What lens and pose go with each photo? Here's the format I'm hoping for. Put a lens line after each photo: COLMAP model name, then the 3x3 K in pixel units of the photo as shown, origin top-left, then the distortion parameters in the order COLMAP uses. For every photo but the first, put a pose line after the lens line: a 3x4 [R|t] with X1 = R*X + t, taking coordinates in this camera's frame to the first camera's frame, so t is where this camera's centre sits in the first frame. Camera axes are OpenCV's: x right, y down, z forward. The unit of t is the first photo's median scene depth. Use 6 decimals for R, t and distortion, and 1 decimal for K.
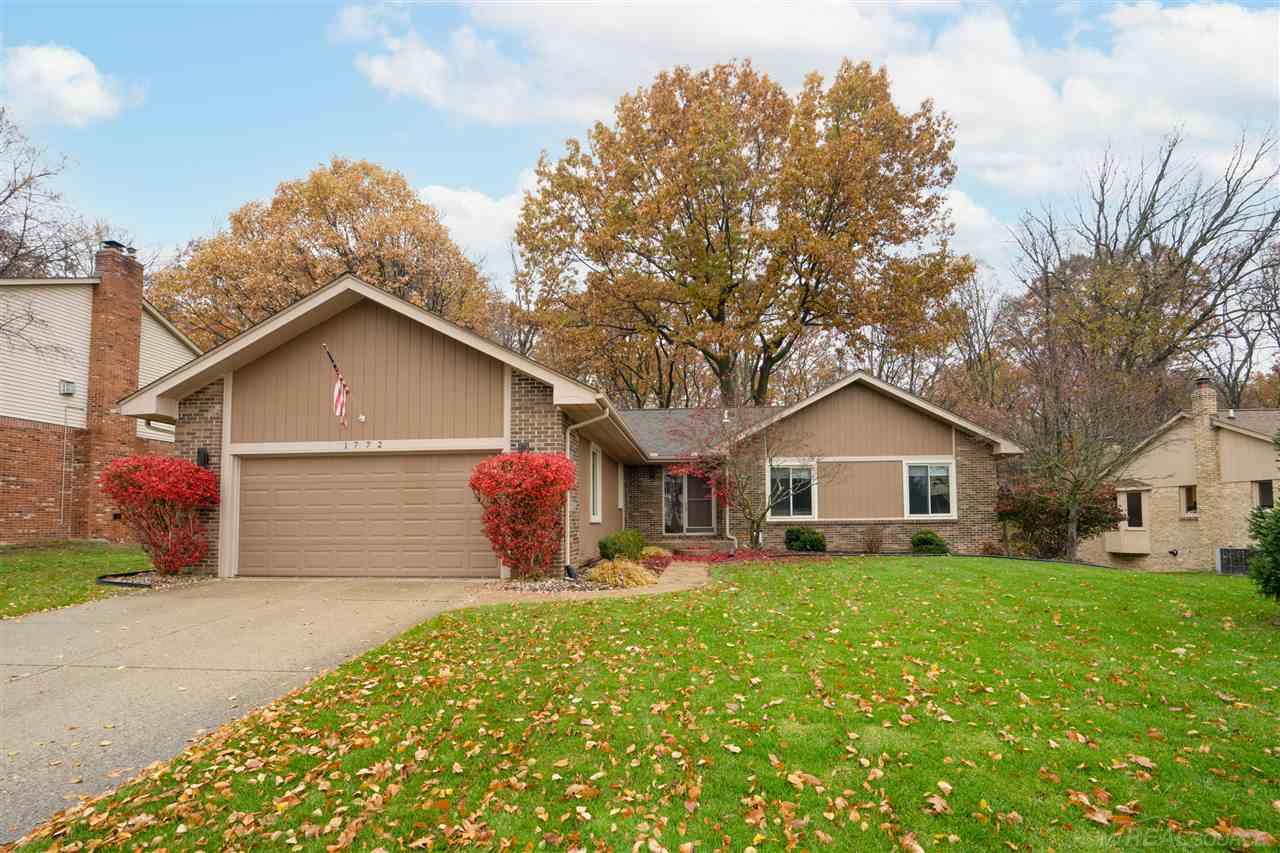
lens RADIAL K [[589.5, 0, 639.7], [0, 589.5, 470.1], [0, 0, 1]] dist [-0.024035, 0.000709]
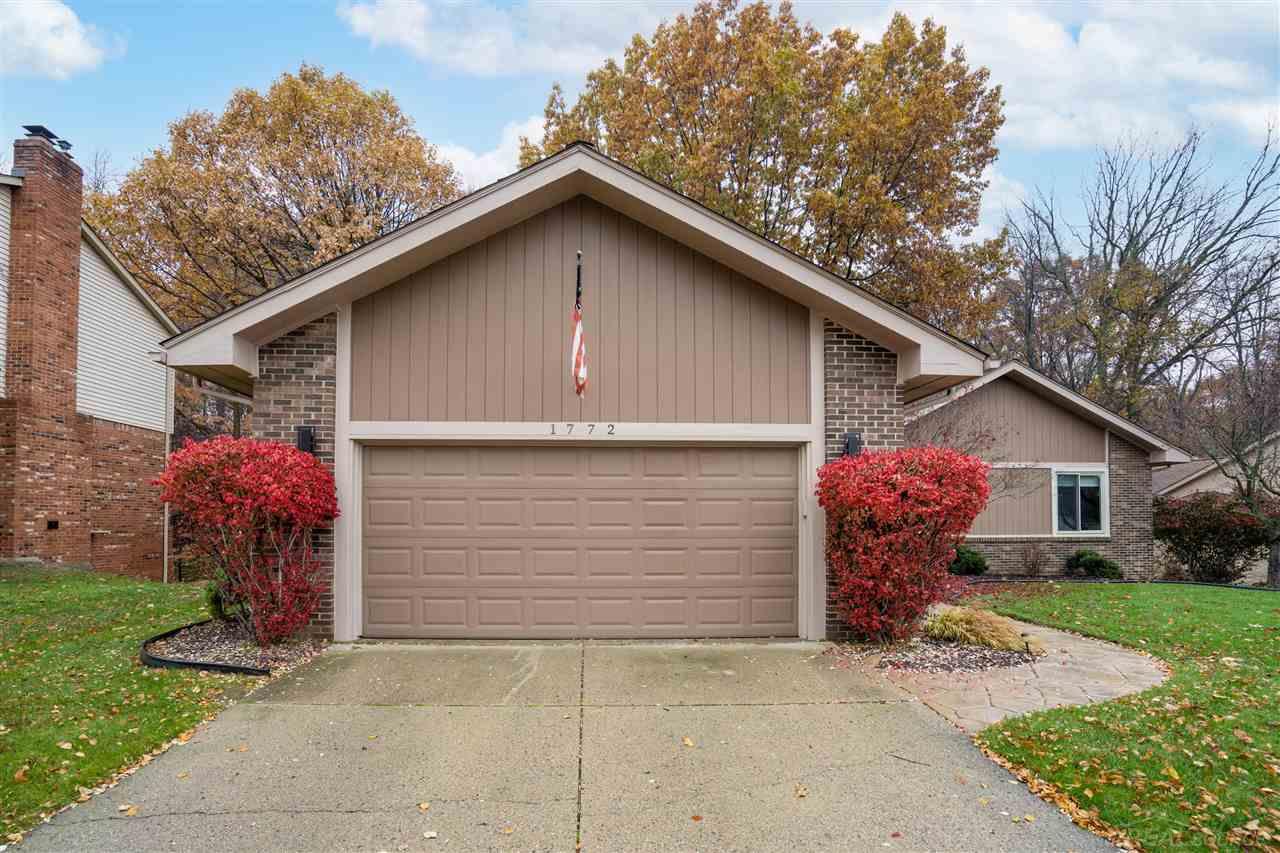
lens RADIAL K [[618.0, 0, 638.2], [0, 618.0, 492.8], [0, 0, 1]] dist [-0.019249, 0.000084]
pose [[0.993965, 0.016637, 0.108431, -0.289363], [-0.020696, 0.999122, 0.036416, -0.000286], [-0.107730, -0.038441, 0.993437, 0.200203]]
